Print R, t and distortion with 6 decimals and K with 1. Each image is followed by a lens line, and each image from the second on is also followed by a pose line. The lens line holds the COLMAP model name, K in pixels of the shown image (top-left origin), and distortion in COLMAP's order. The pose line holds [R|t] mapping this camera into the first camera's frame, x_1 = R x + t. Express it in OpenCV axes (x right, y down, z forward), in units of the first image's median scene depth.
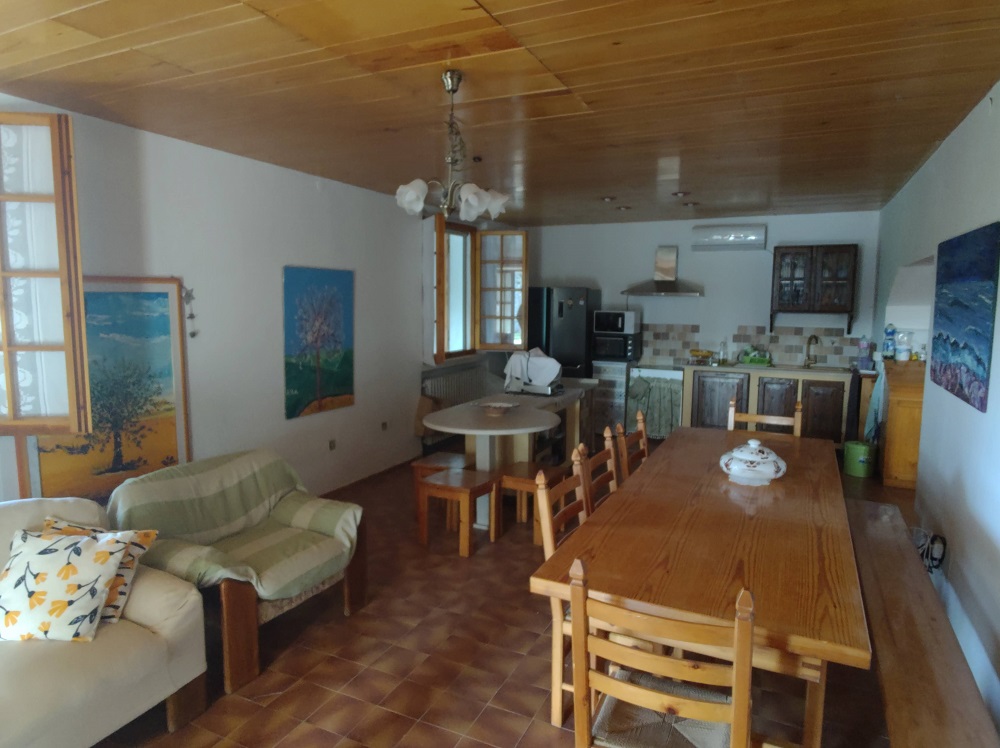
lens RADIAL K [[642.5, 0, 499.8], [0, 642.5, 371.7], [0, 0, 1]] dist [0.002415, 0.000021]
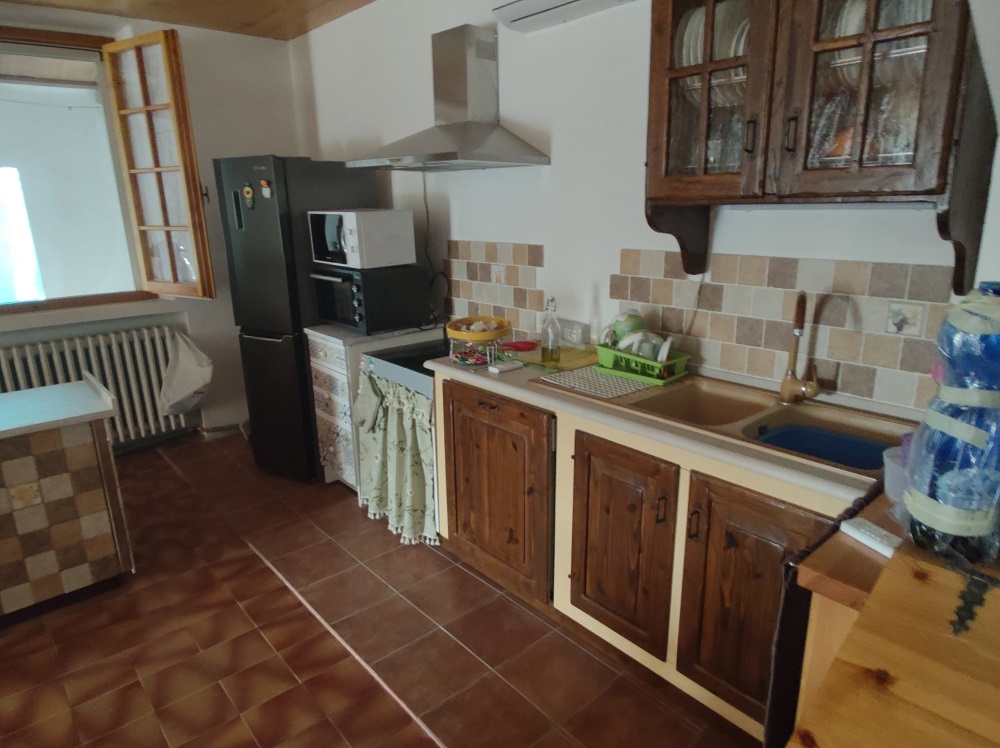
lens RADIAL K [[642.5, 0, 497.2], [0, 642.5, 376.7], [0, 0, 1]] dist [0.002415, 0.000021]
pose [[0.907228, 0.085232, -0.411913, 0.469227], [-0.019257, 0.986645, 0.161740, -0.060768], [0.420198, -0.138803, 0.896754, 0.685315]]
